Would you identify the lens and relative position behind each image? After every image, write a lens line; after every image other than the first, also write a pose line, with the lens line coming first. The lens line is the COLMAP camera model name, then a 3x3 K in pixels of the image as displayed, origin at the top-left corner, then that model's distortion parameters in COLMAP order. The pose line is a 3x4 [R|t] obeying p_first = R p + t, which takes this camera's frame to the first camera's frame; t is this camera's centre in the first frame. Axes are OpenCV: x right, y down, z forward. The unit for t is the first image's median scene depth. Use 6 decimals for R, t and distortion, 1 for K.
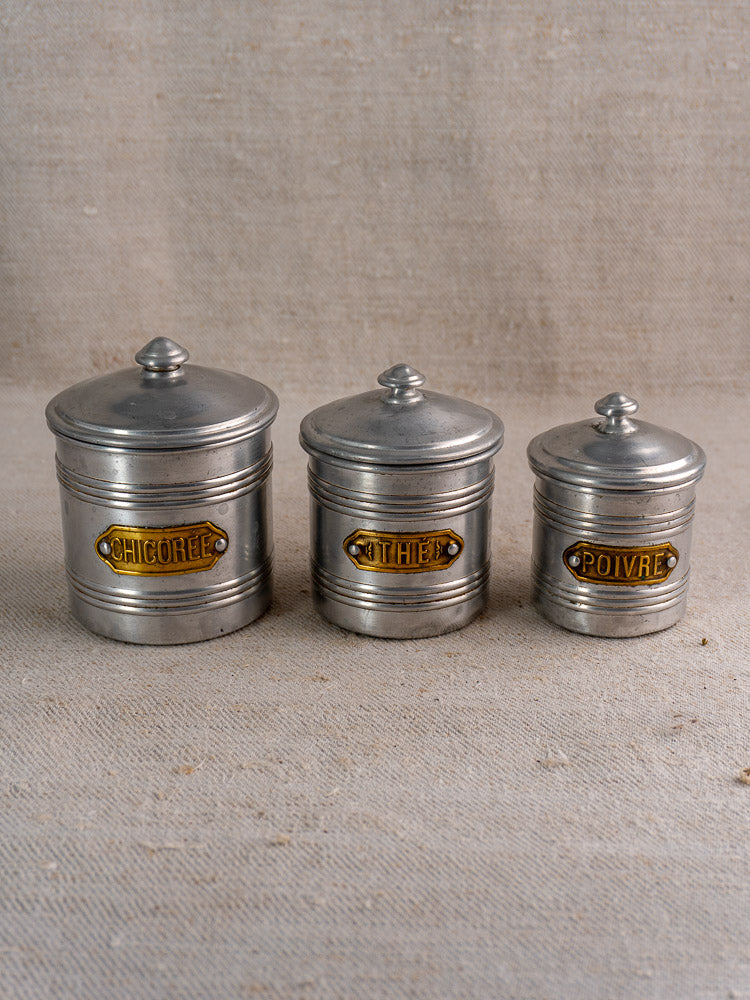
lens RADIAL K [[1606.5, 0, 371.9], [0, 1606.5, 453.8], [0, 0, 1]] dist [0.140716, 0.000000]
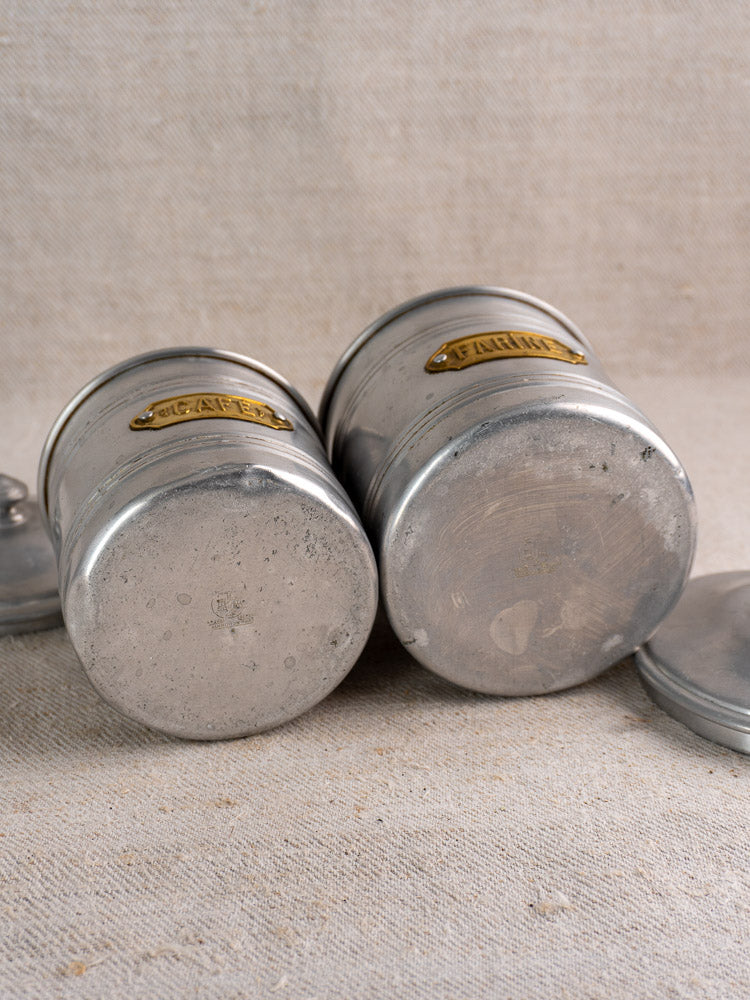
lens RADIAL K [[1606.5, 0, 350.8], [0, 1606.5, 473.5], [0, 0, 1]] dist [0.140716, 0.000000]
pose [[0.988301, -0.058992, 0.140645, -0.052403], [0.051393, 0.997047, 0.057069, -0.043278], [-0.143596, -0.049173, 0.988414, 0.160344]]
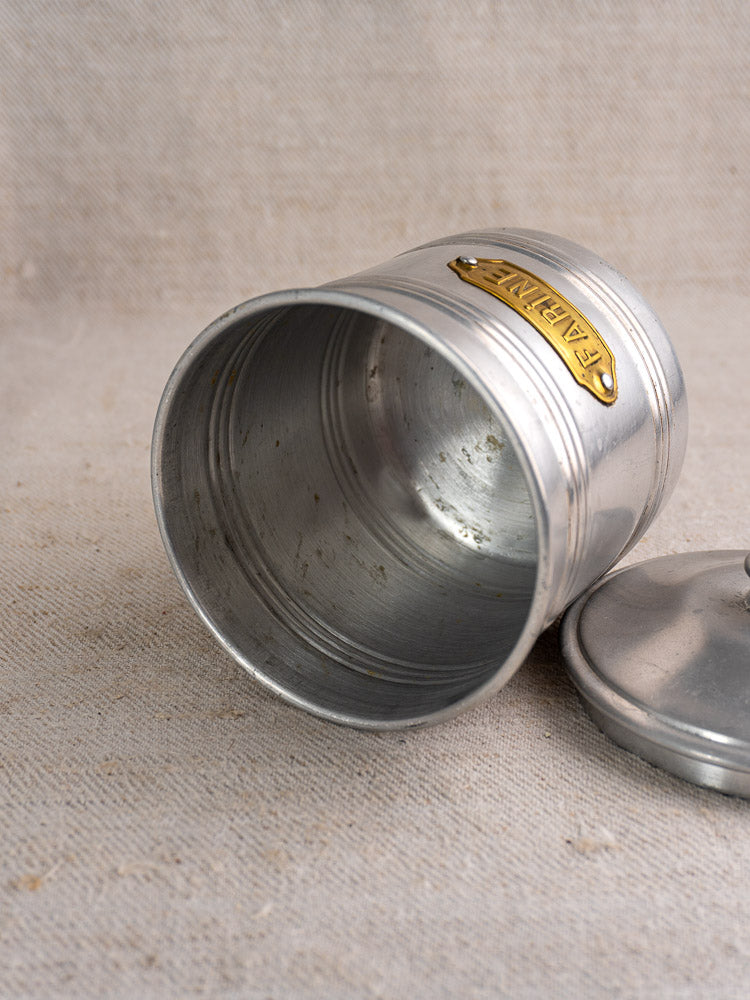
lens RADIAL K [[1606.5, 0, 355.7], [0, 1606.5, 472.6], [0, 0, 1]] dist [0.140716, 0.000000]
pose [[0.997596, -0.026988, 0.063829, -0.014529], [0.023069, 0.997849, 0.061364, -0.002196], [-0.065348, -0.059744, 0.996072, 0.228780]]
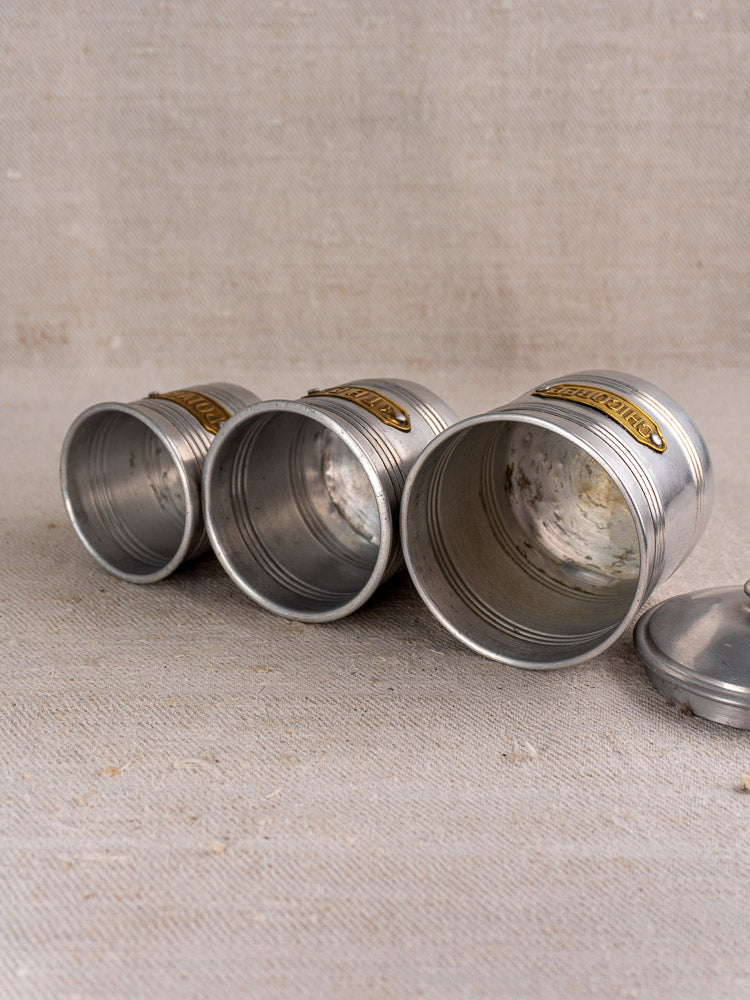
lens RADIAL K [[1606.5, 0, 369.4], [0, 1606.5, 451.8], [0, 0, 1]] dist [0.140716, 0.000000]
pose [[0.999610, -0.011279, 0.025564, 0.004500], [0.011398, 0.999925, -0.004517, 0.015747], [-0.025511, 0.004807, 0.999663, 0.065413]]
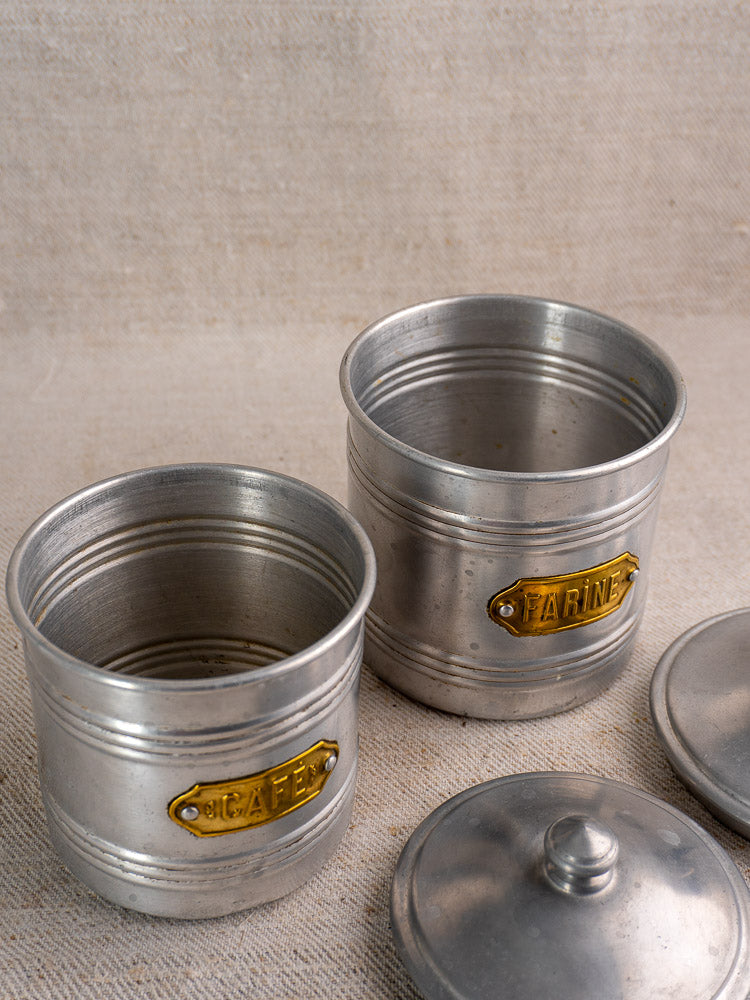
lens RADIAL K [[1606.5, 0, 365.0], [0, 1606.5, 439.8], [0, 0, 1]] dist [0.140716, 0.000000]
pose [[0.991844, -0.053986, 0.115461, -0.035686], [0.024463, 0.969658, 0.243237, -0.188618], [-0.125089, -0.238429, 0.963070, 0.204417]]
